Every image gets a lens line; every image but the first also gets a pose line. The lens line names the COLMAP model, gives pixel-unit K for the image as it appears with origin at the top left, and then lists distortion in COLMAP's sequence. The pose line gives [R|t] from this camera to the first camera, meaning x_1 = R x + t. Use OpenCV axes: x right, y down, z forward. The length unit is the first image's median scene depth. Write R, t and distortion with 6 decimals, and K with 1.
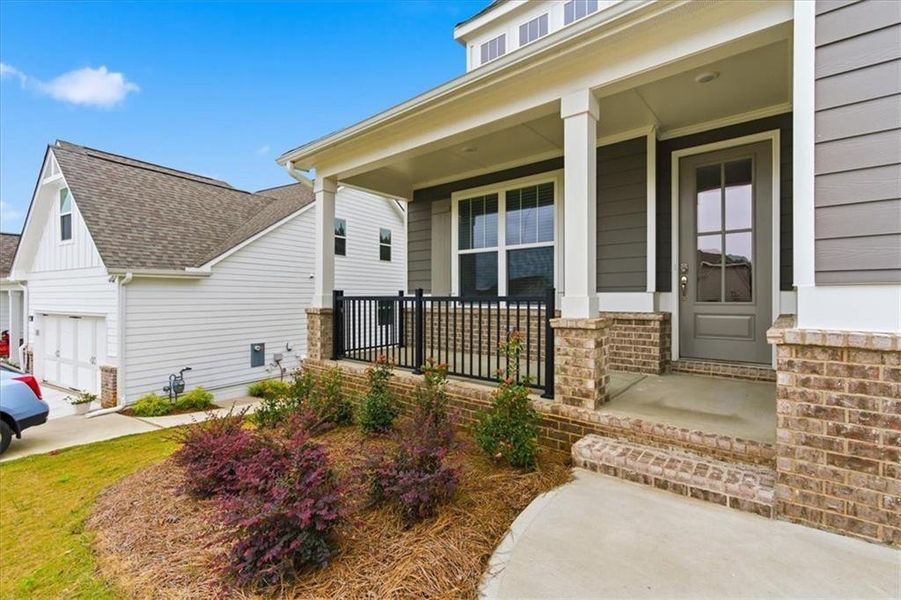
lens RADIAL K [[406.2, 0, 453.4], [0, 406.2, 299.0], [0, 0, 1]] dist [-0.000650, -0.000461]
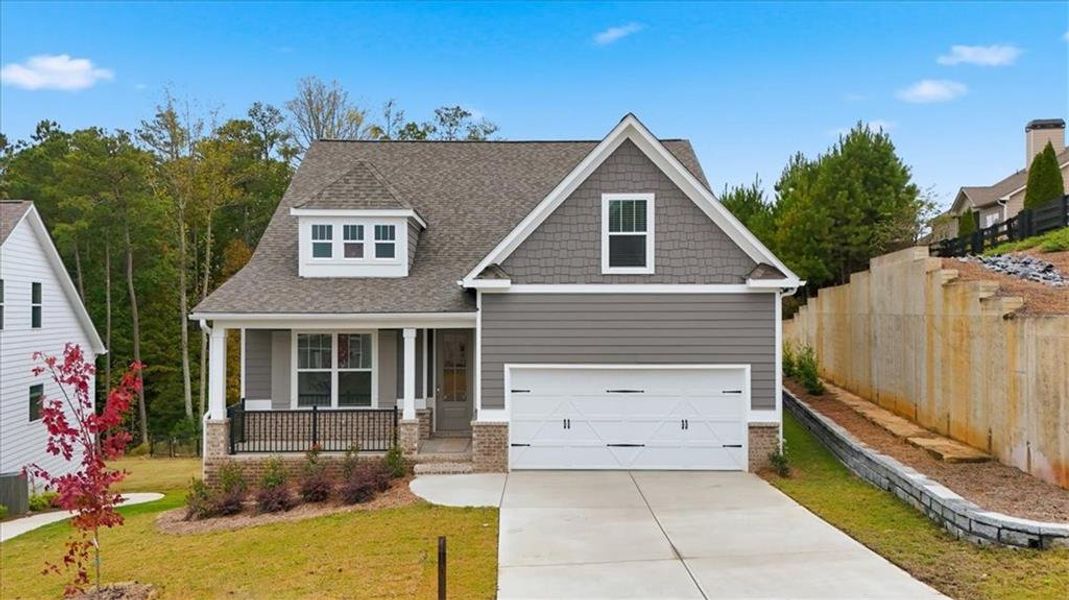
lens RADIAL K [[887.1, 0, 524.1], [0, 887.1, 304.1], [0, 0, 1]] dist [0.067313, -0.057690]
pose [[0.755248, 0.004095, 0.655427, -2.176168], [0.000032, 0.999980, -0.006284, -0.495785], [-0.655439, 0.004767, 0.755233, -2.838341]]
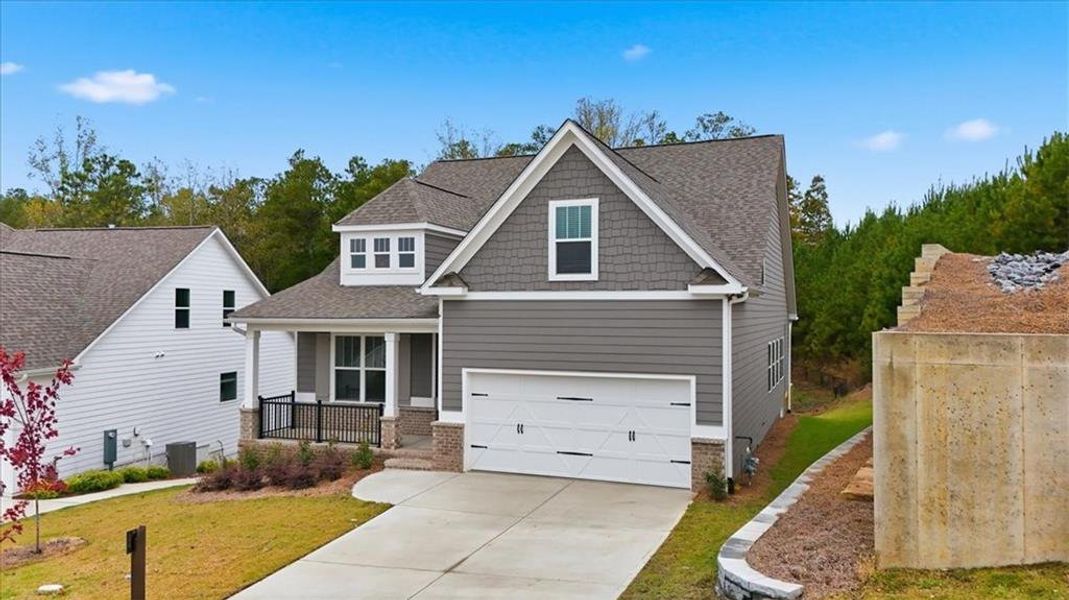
lens RADIAL K [[836.2, 0, 550.1], [0, 836.2, 298.6], [0, 0, 1]] dist [0.053432, -0.011331]
pose [[0.946836, 0.005691, 0.321667, -0.382215], [-0.002202, 0.999935, -0.011209, -0.537411], [-0.321710, 0.009905, 0.946787, -3.681046]]
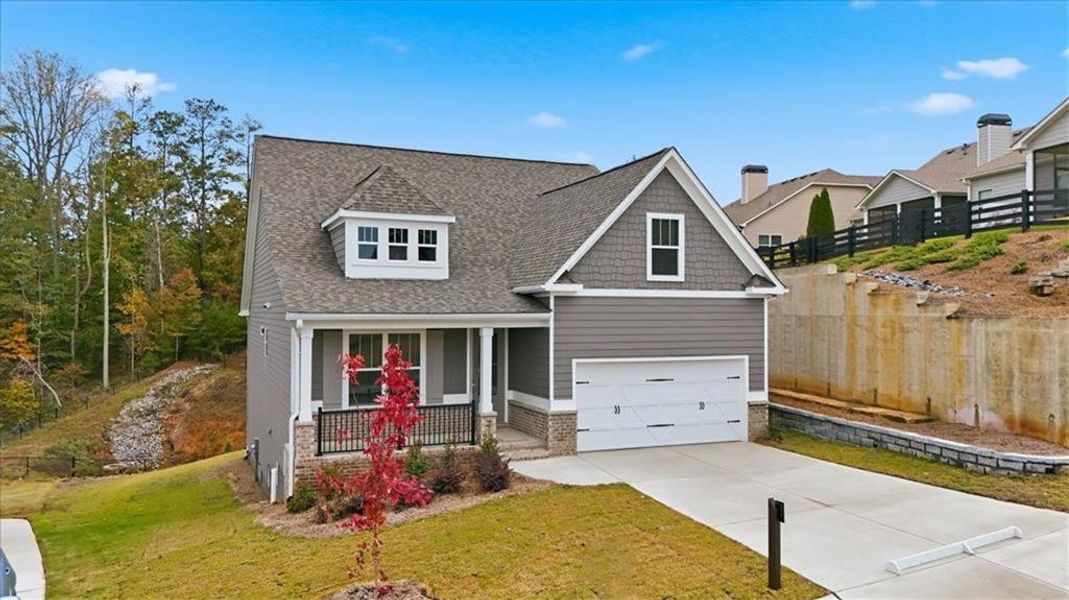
lens RADIAL K [[836.2, 0, 550.1], [0, 836.2, 298.6], [0, 0, 1]] dist [0.053432, -0.011331]
pose [[0.414372, 0.014012, 0.910000, -3.635288], [-0.003684, 0.999899, -0.013719, -0.499249], [-0.910100, 0.002333, 0.414381, -1.321691]]
